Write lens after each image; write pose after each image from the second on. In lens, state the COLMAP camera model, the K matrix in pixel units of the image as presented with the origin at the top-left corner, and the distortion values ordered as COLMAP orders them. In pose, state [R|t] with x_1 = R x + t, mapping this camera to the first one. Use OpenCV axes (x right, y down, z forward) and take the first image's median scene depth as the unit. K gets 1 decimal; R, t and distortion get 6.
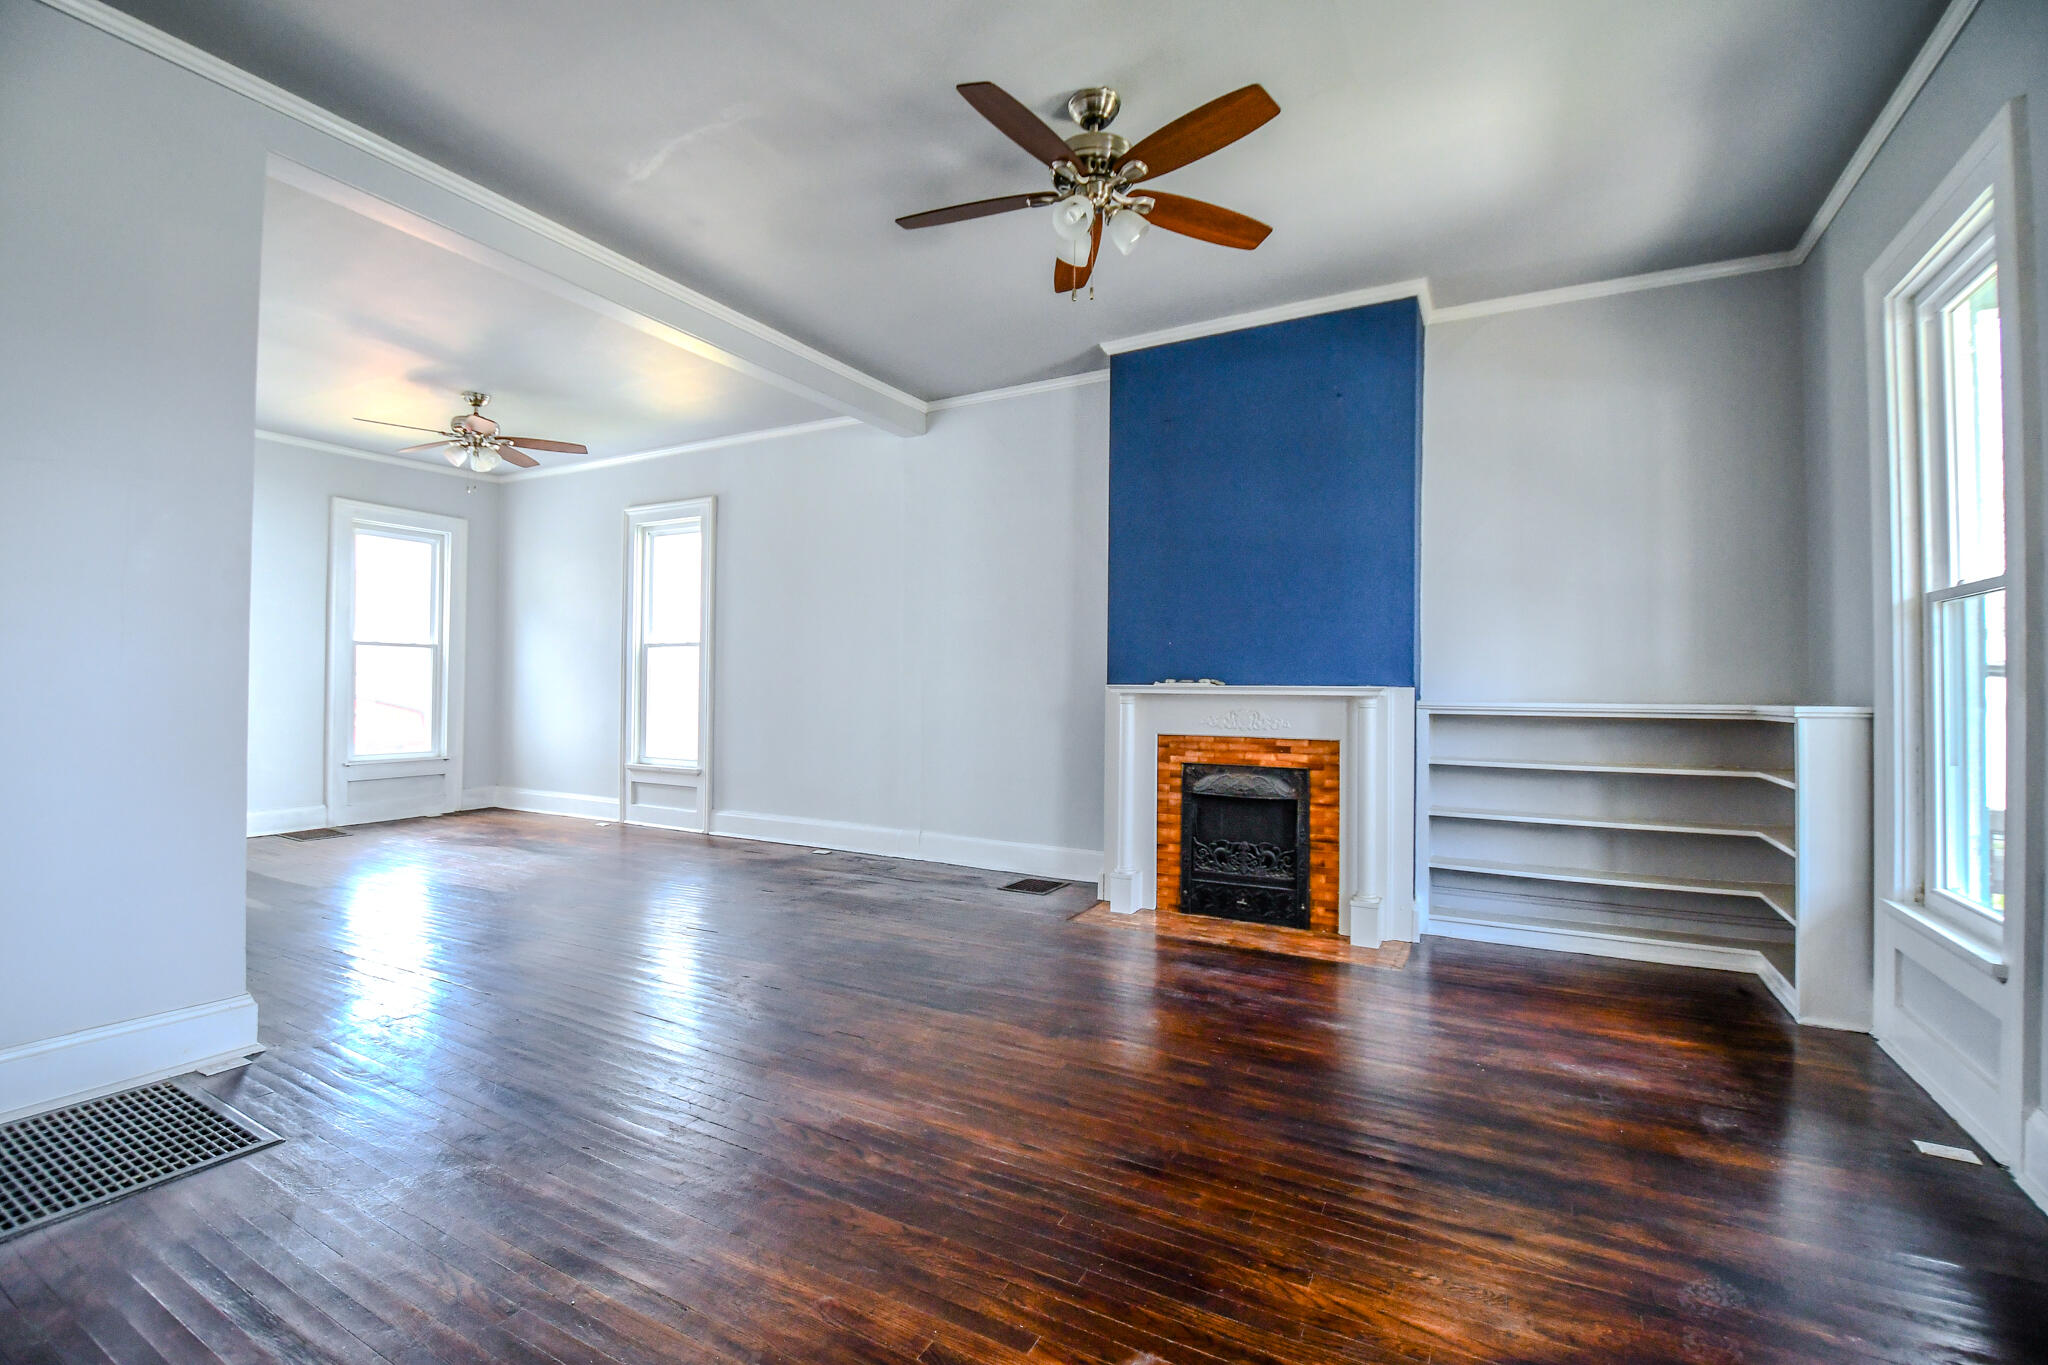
lens RADIAL K [[891.5, 0, 1005.7], [0, 891.5, 678.2], [0, 0, 1]] dist [-0.001686, 0.000212]
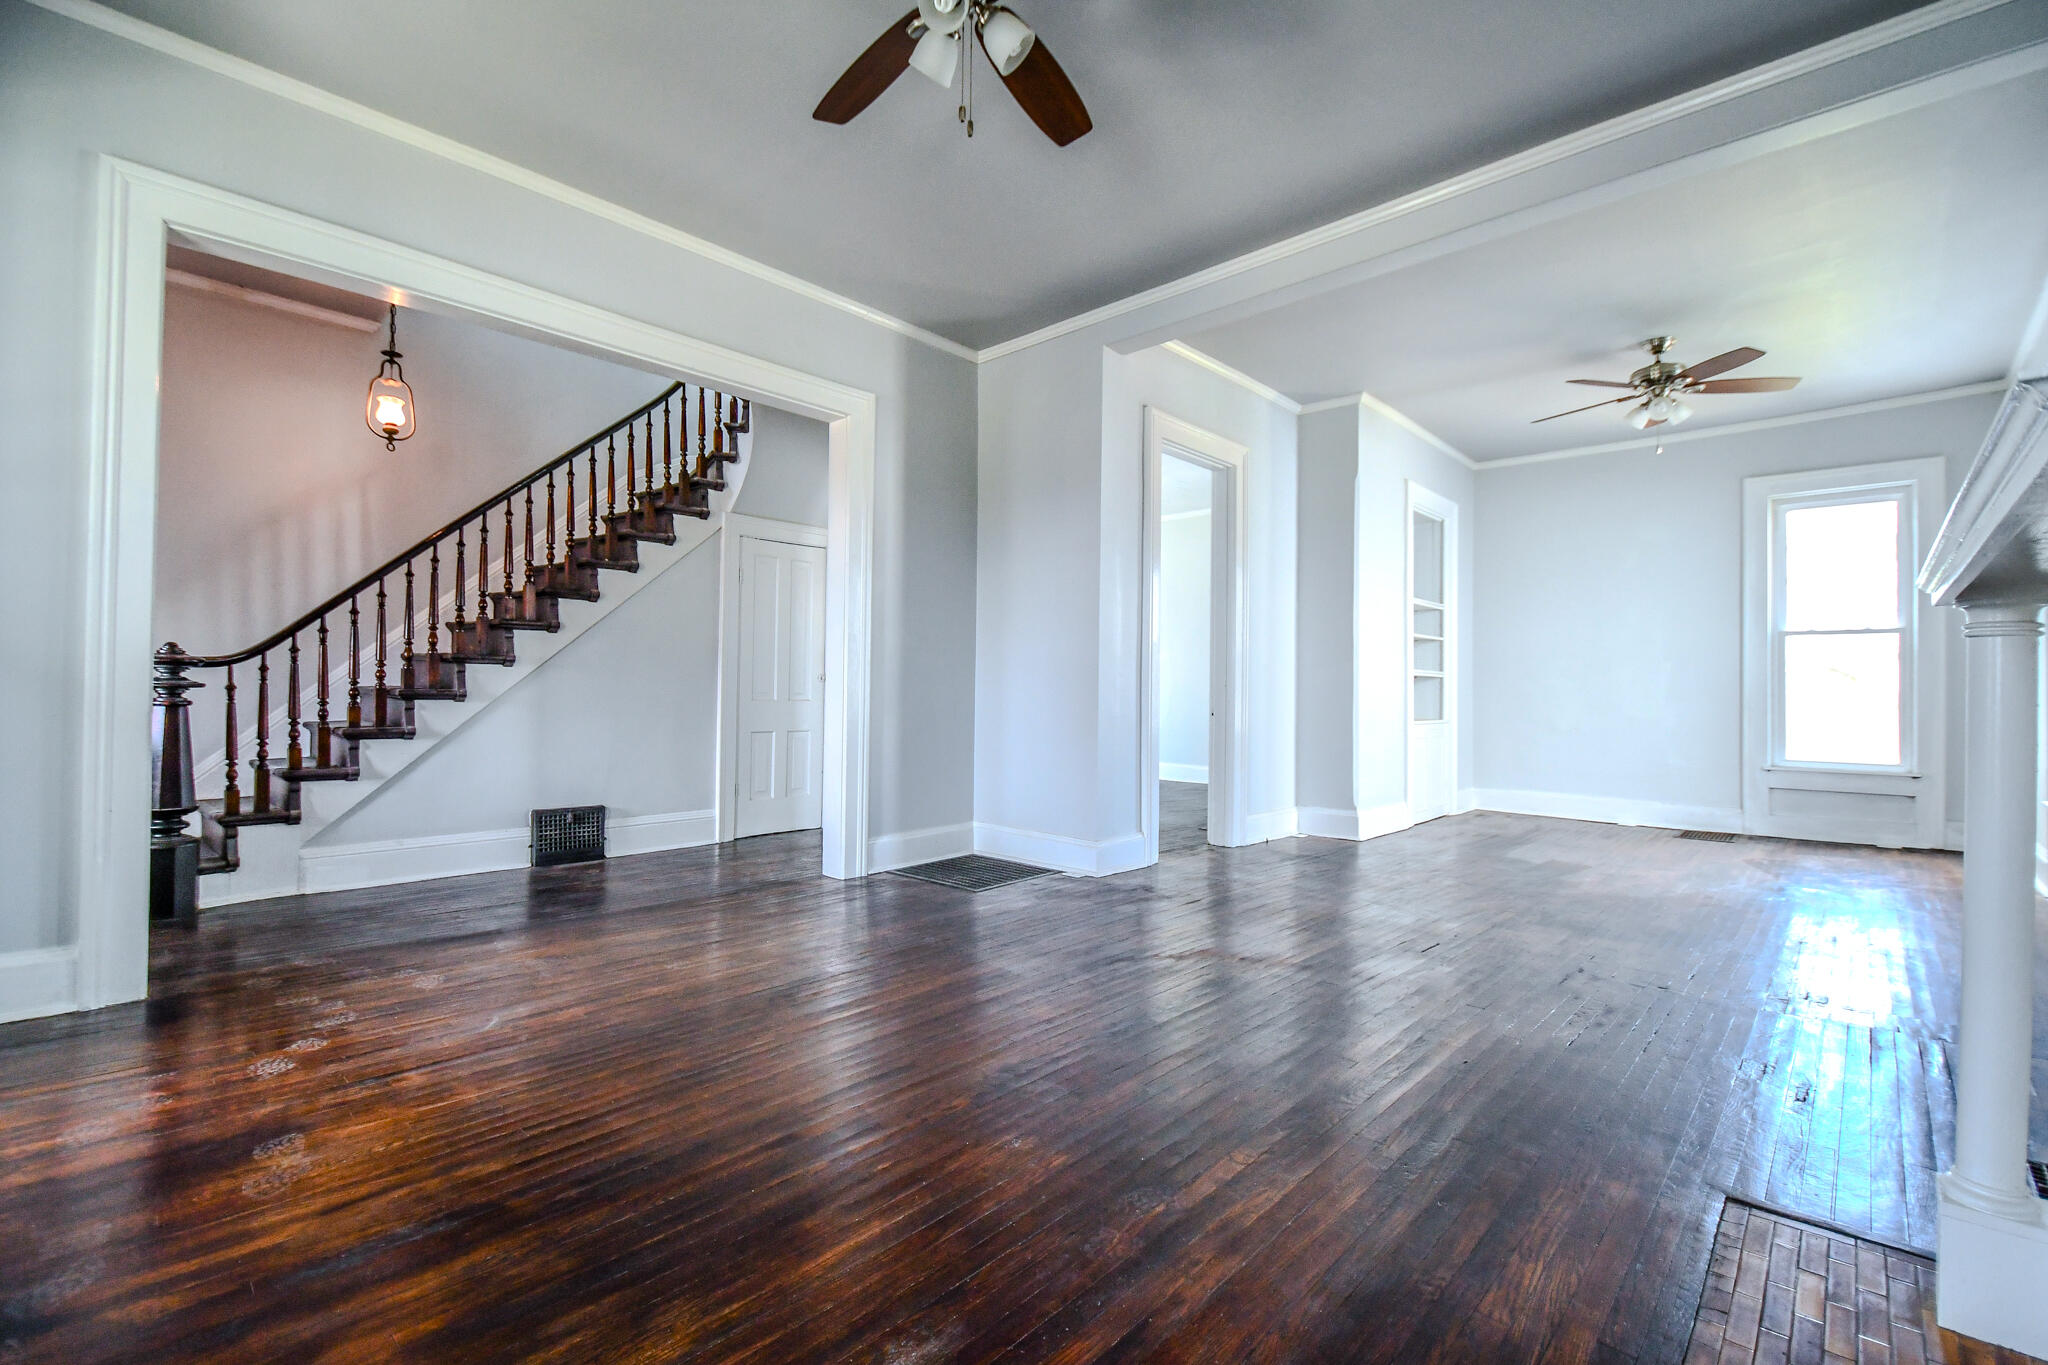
lens RADIAL K [[891.5, 0, 1016.8], [0, 891.5, 683.9], [0, 0, 1]] dist [-0.001686, 0.000212]
pose [[-0.244066, -0.023543, -0.969473, 0.337843], [-0.001811, 0.999715, -0.023822, 0.035527], [0.969757, -0.004058, -0.244039, 0.503375]]
